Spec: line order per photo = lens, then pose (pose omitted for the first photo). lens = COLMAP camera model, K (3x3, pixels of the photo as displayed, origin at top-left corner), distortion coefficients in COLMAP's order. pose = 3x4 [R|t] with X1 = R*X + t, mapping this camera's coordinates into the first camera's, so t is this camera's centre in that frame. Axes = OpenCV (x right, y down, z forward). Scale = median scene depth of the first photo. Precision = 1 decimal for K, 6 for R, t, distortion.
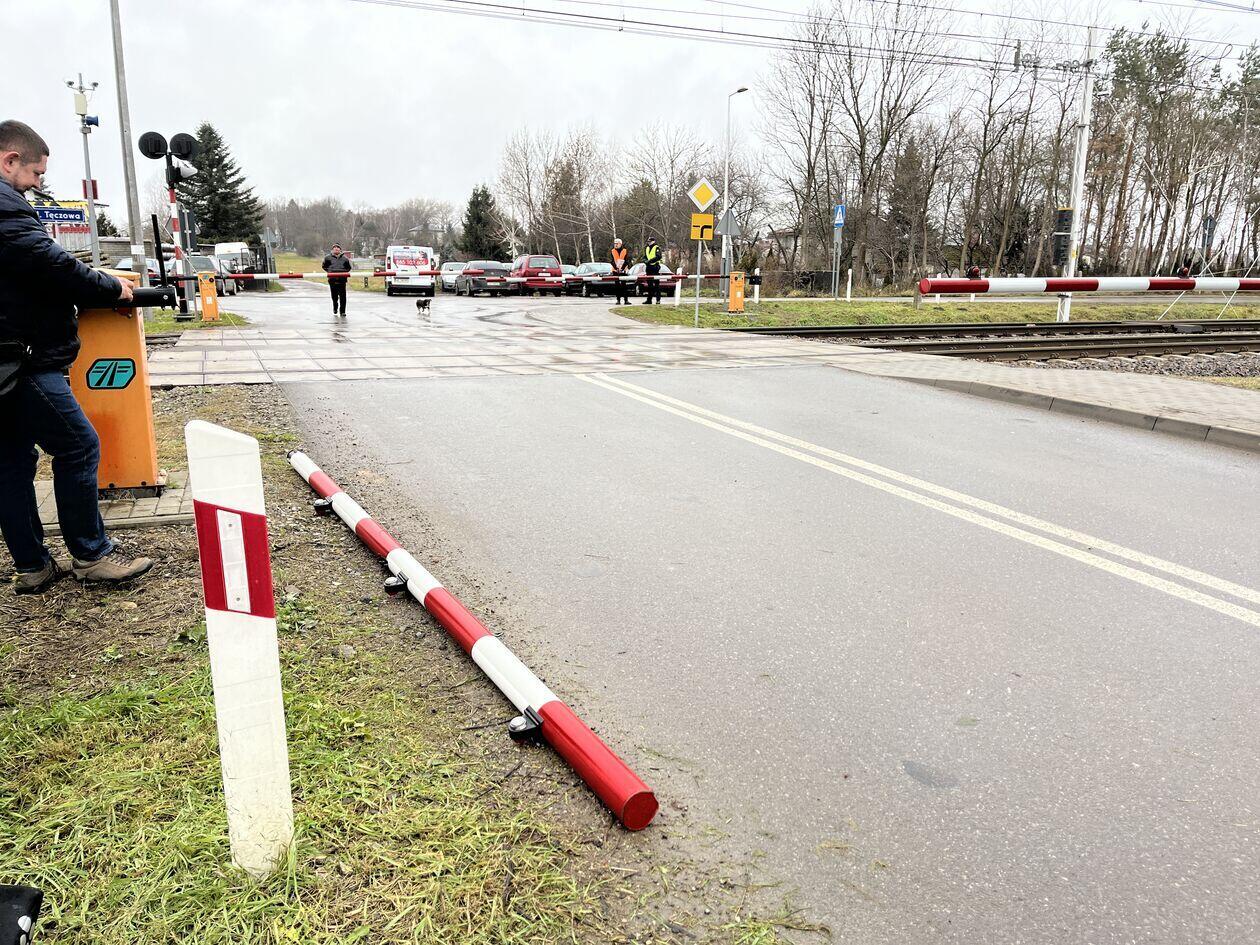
lens RADIAL K [[954.2, 0, 630.0], [0, 954.2, 472.5], [0, 0, 1]] dist [0.063742, -0.068985]
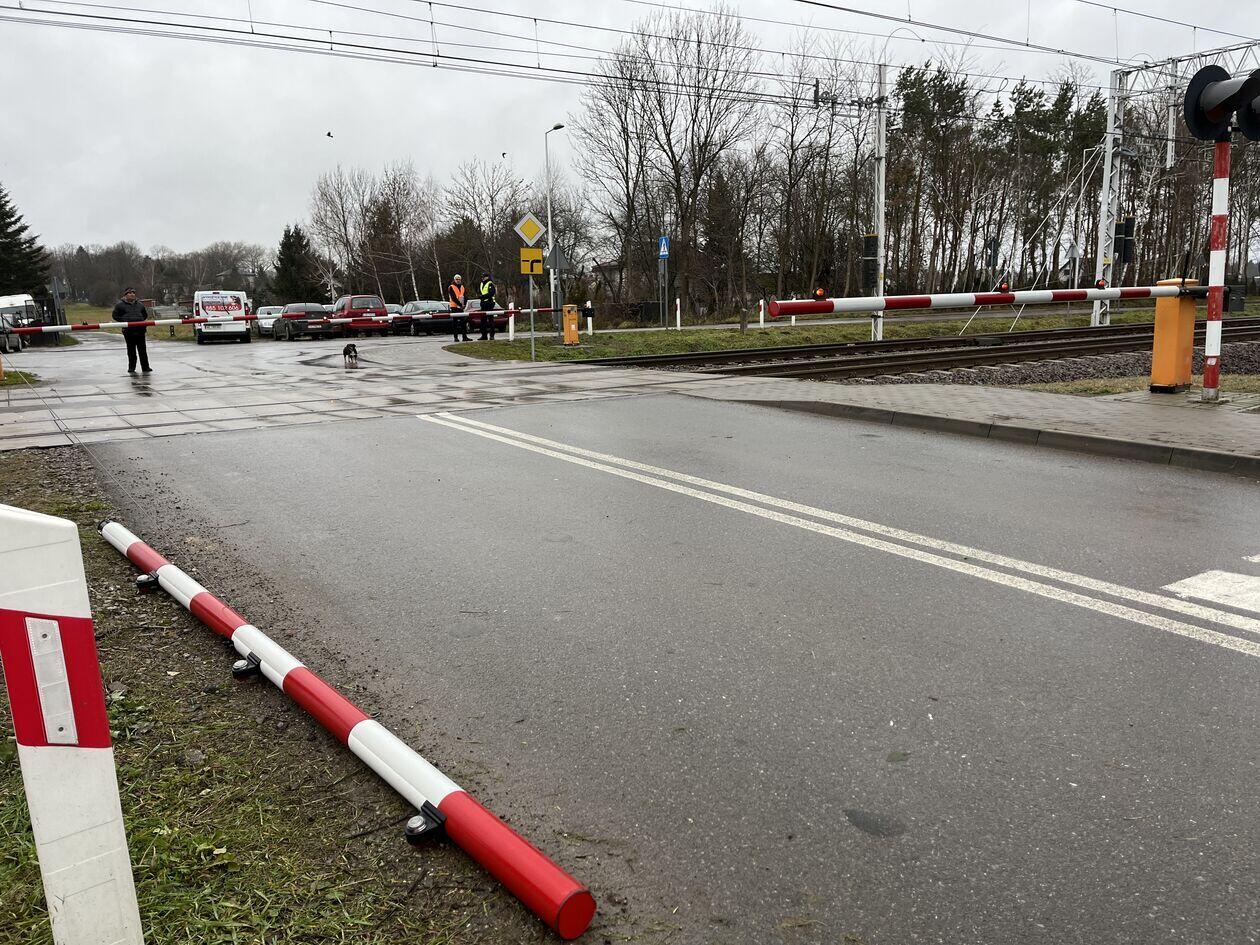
lens RADIAL K [[954.2, 0, 630.0], [0, 954.2, 472.5], [0, 0, 1]] dist [0.063742, -0.068985]
pose [[0.983563, -0.067916, 0.167304, -0.011590], [0.073716, 0.996866, -0.028697, -0.002924], [-0.164831, 0.040558, 0.985488, 0.023885]]
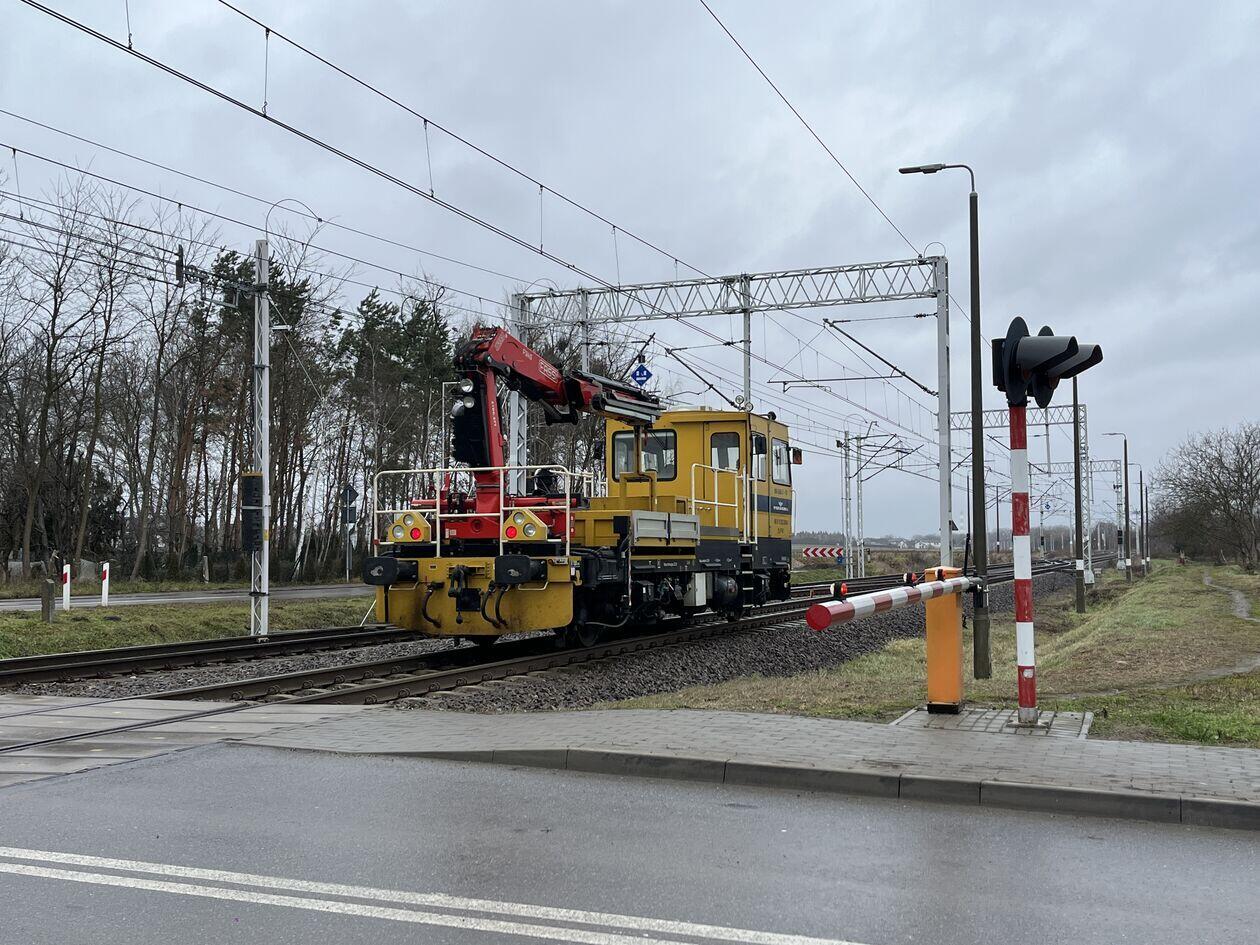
lens RADIAL K [[1375.5, 0, 630.0], [0, 1375.5, 472.5], [0, 0, 1]] dist [0.010199, 0.014600]
pose [[0.690852, 0.031894, 0.722292, -0.198221], [0.158023, 0.968211, -0.193899, -0.068107], [-0.705515, 0.248094, 0.663851, 0.264091]]
